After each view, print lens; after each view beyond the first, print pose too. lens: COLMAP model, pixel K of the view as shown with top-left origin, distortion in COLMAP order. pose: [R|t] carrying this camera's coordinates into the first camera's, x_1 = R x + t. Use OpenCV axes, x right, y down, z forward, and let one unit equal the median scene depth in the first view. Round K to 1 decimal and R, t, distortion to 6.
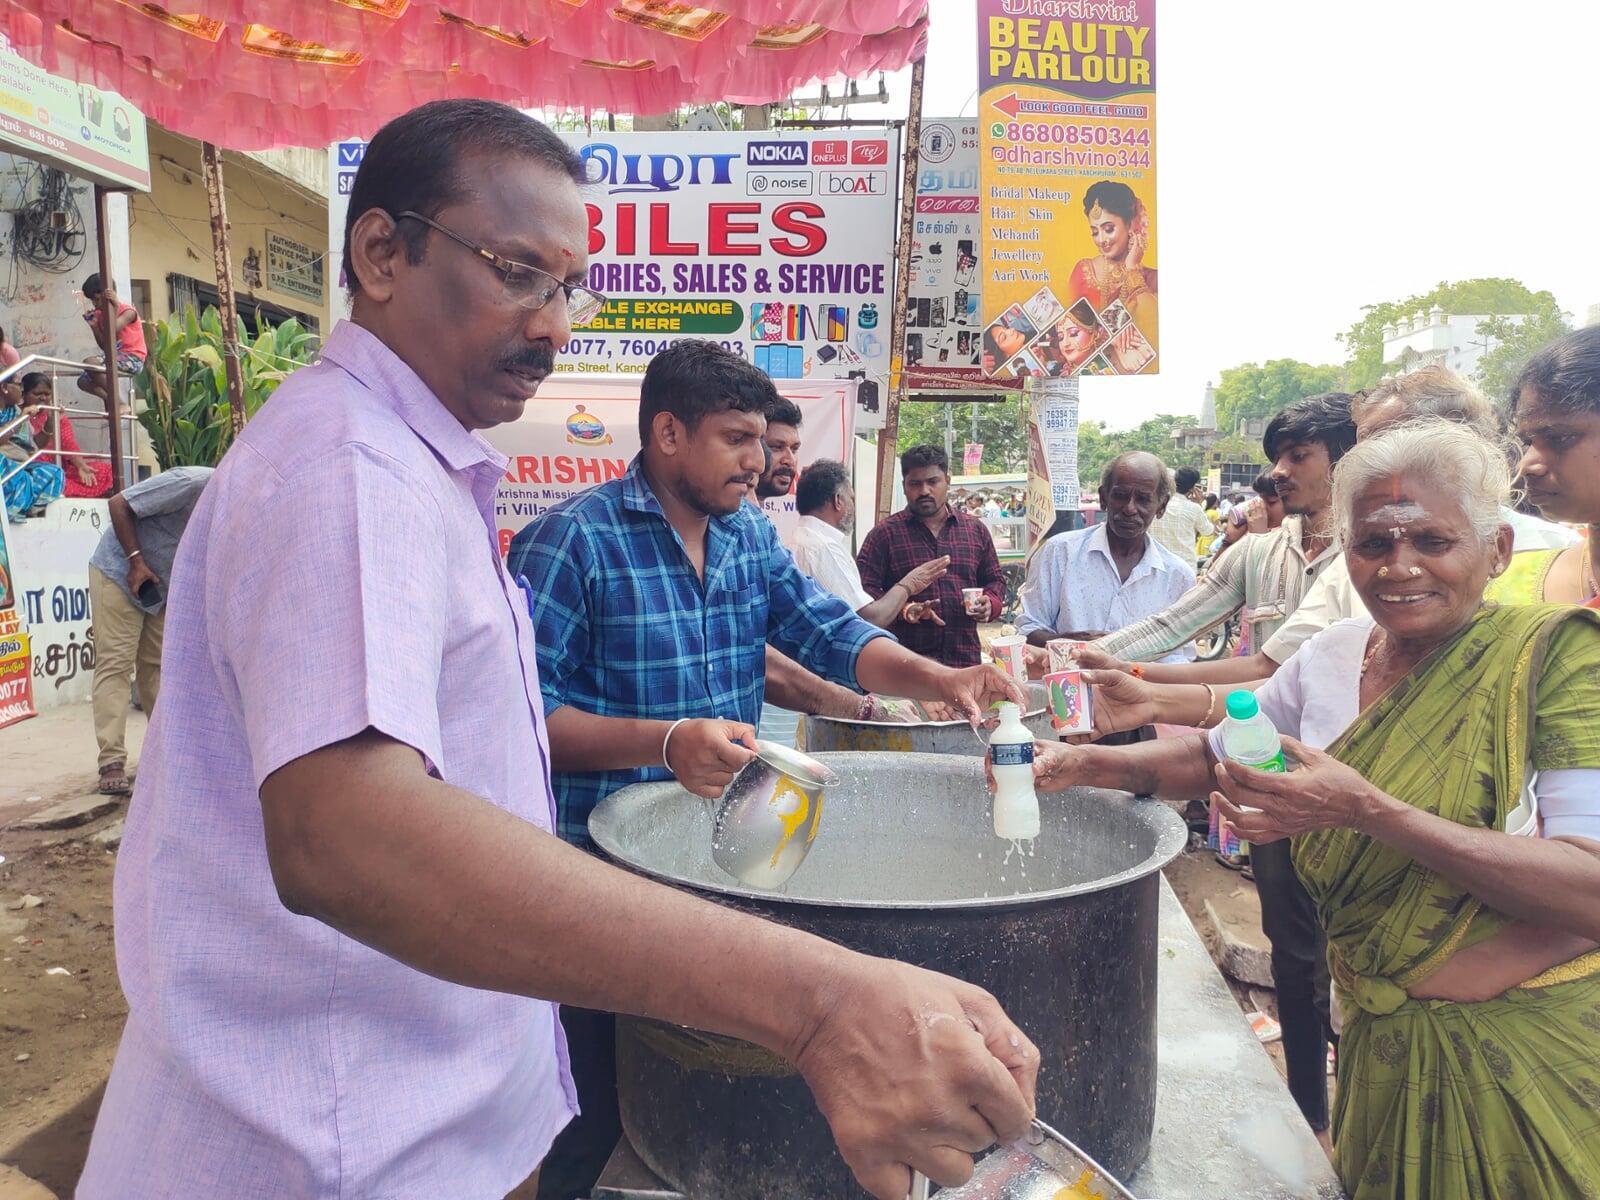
lens RADIAL K [[1177.7, 0, 797.3], [0, 1177.7, 605.3], [0, 0, 1]] dist [0.046567, -0.051987]
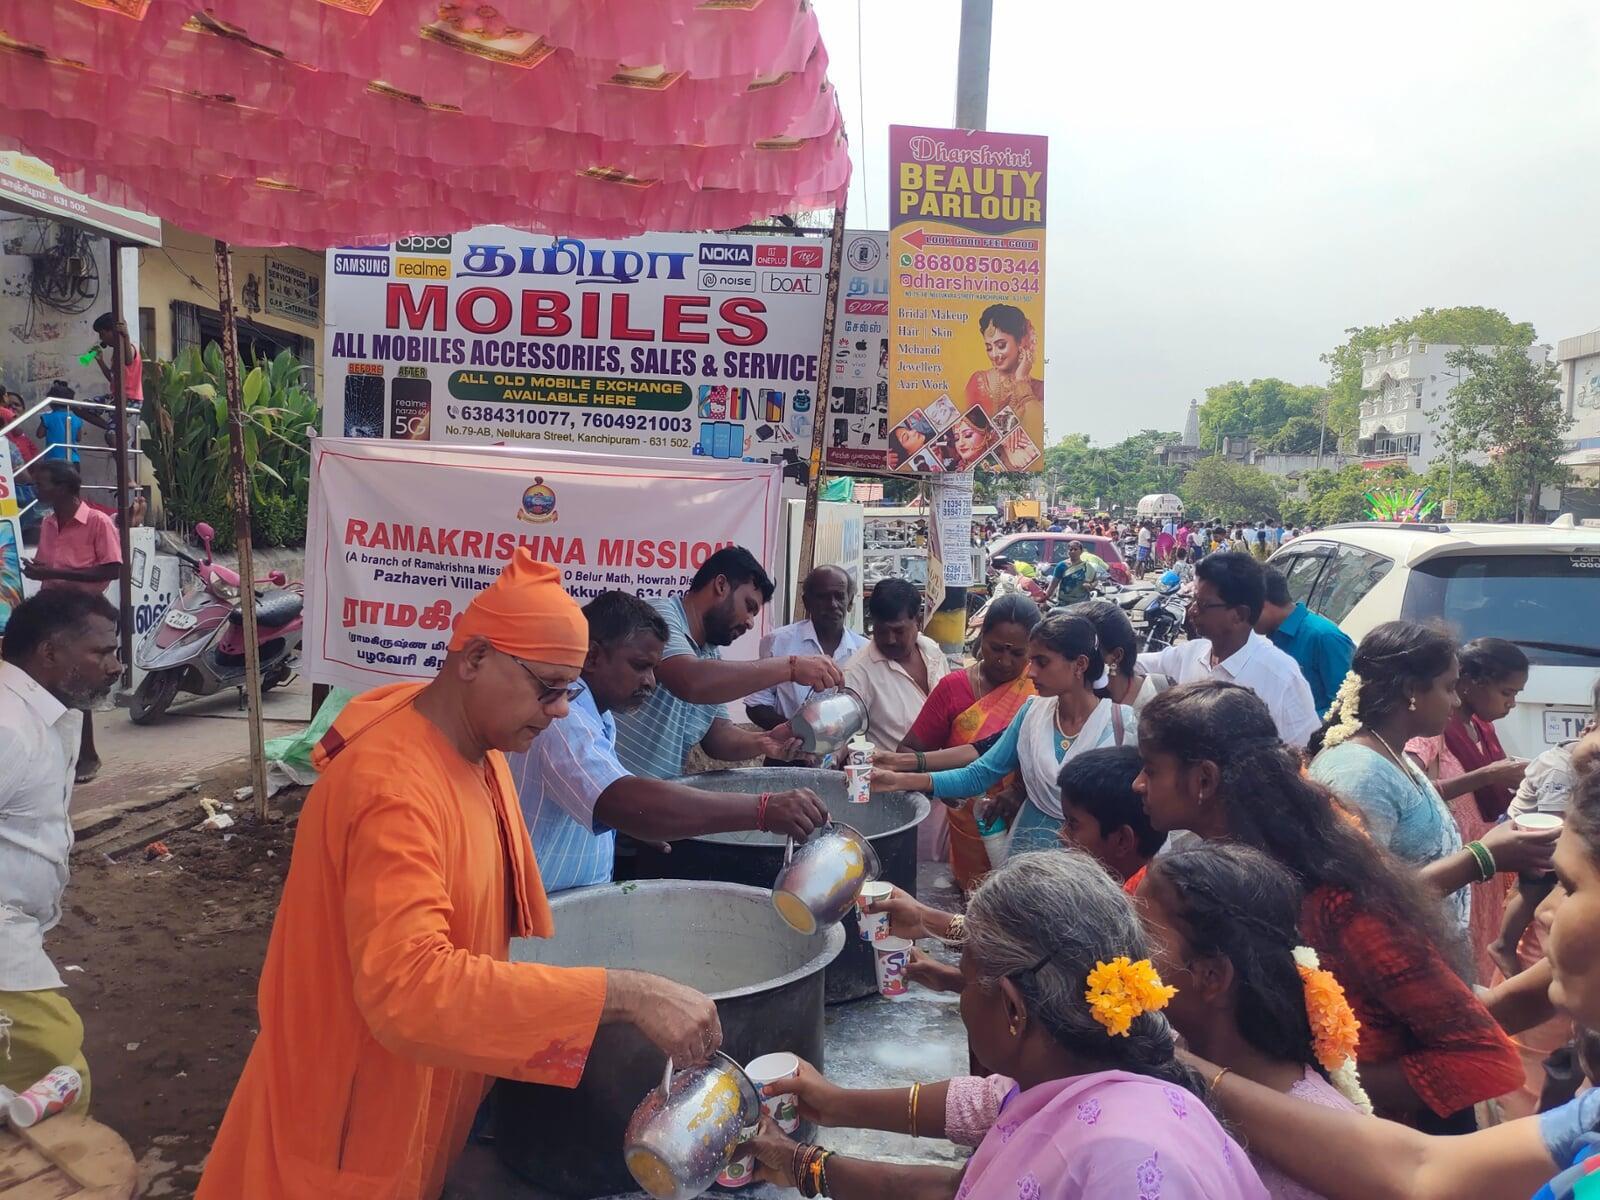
lens RADIAL K [[1177.7, 0, 794.4], [0, 1177.7, 597.2], [0, 0, 1]] dist [0.046567, -0.051987]
pose [[0.999513, 0.029562, 0.010021, 0.047234], [-0.029478, 0.999530, -0.008455, -0.046964], [-0.010267, 0.008156, 0.999914, -0.126766]]
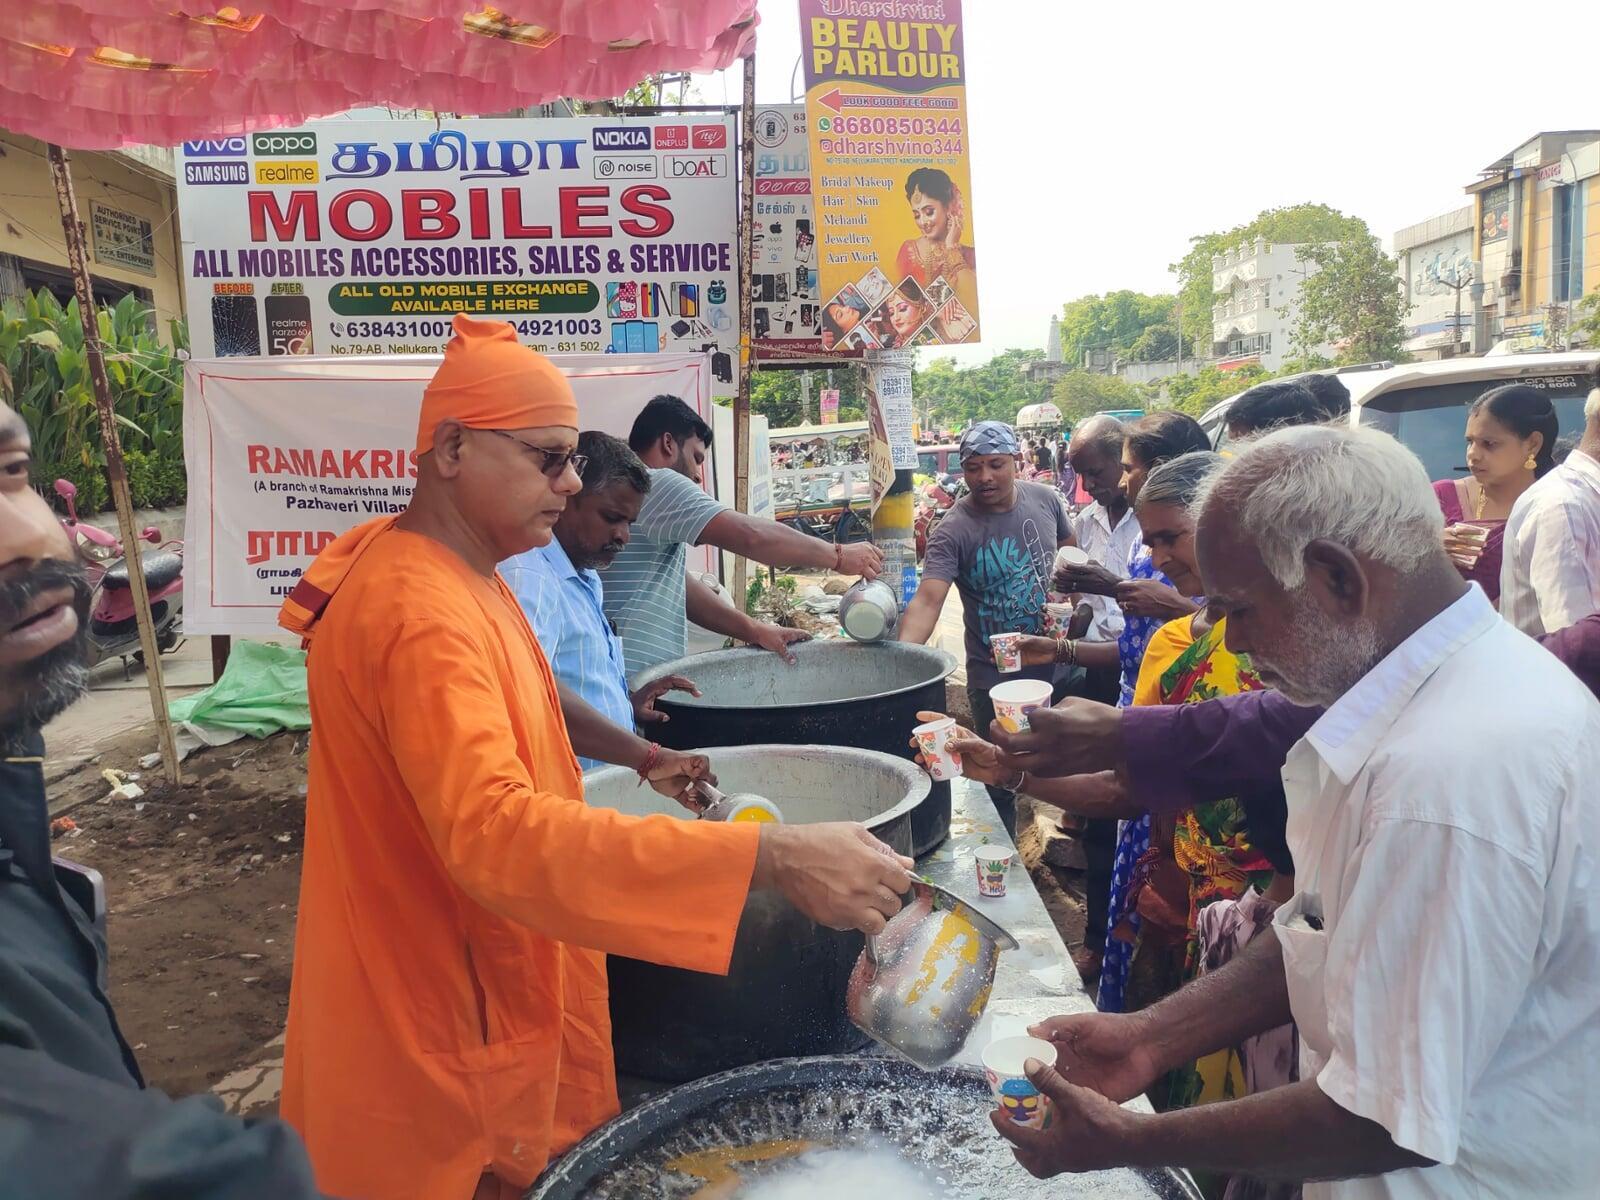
lens RADIAL K [[1177.7, 0, 795.7], [0, 1177.7, 599.0], [0, 0, 1]] dist [0.046567, -0.051987]
pose [[0.992399, -0.059264, 0.107850, -0.001238], [0.054832, 0.997543, 0.043605, -0.010340], [-0.110169, -0.037360, 0.993210, -0.081042]]
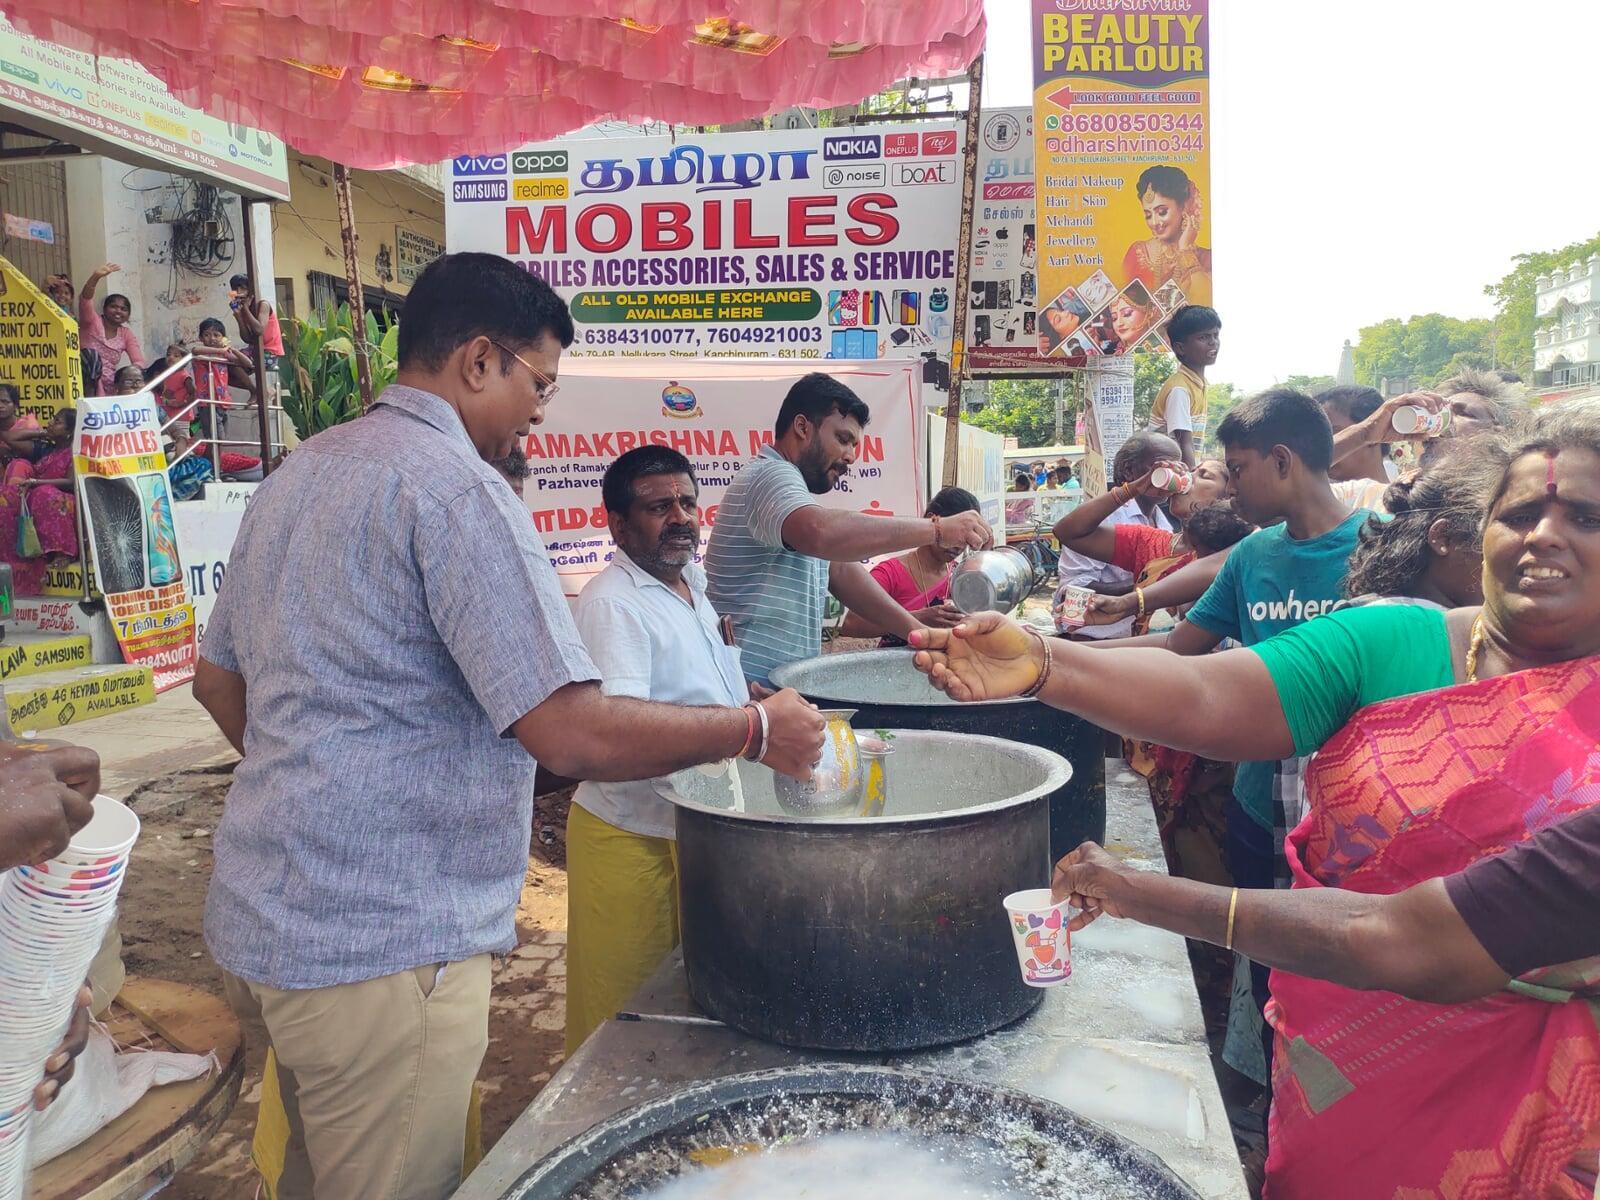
lens RADIAL K [[1177.7, 0, 796.9], [0, 1177.7, 602.2], [0, 0, 1]] dist [0.046567, -0.051987]
pose [[0.994922, -0.004048, -0.100571, 0.038988], [0.006133, 0.999772, 0.020438, 0.002567], [0.100465, -0.020951, 0.994720, -0.066909]]
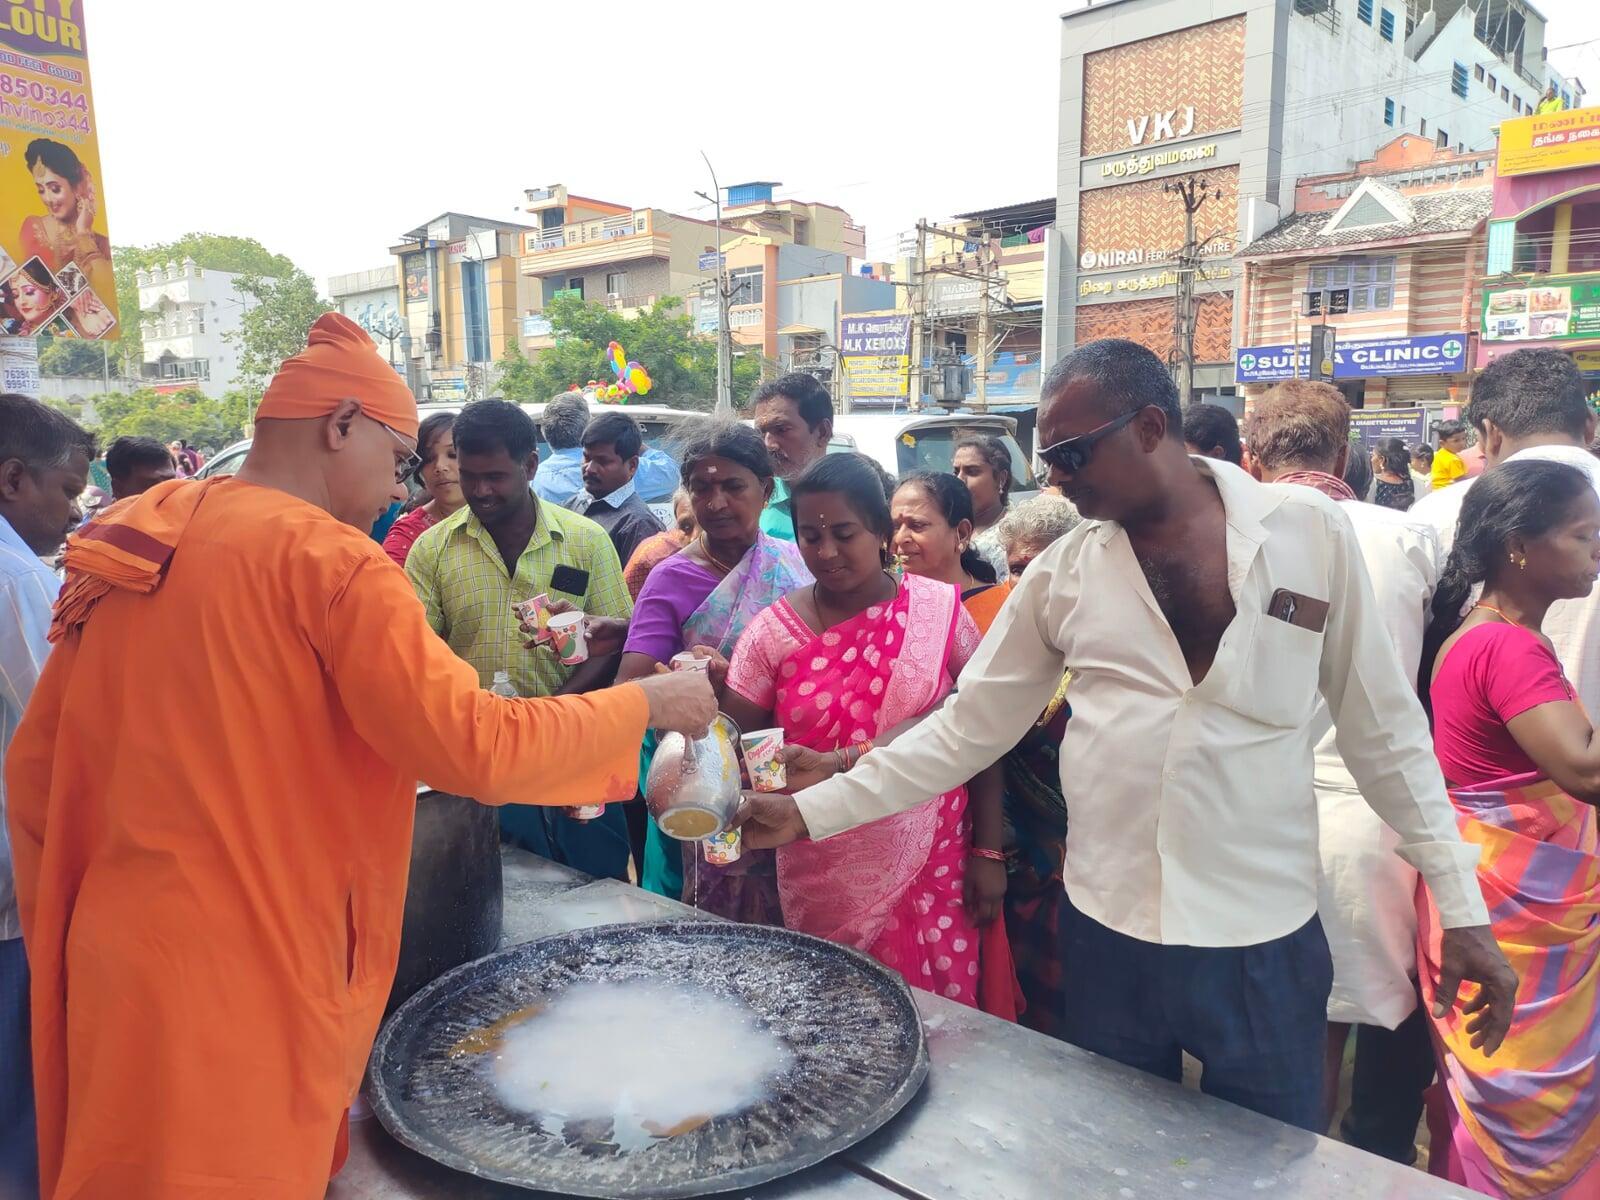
lens RADIAL K [[1177.7, 0, 799.3], [0, 1177.7, 603.1], [0, 0, 1]] dist [0.046567, -0.051987]
pose [[0.575803, -0.098749, 0.811603, -0.185203], [0.066290, 0.995050, 0.074039, -0.004582], [-0.814897, 0.011169, 0.579498, -0.067034]]
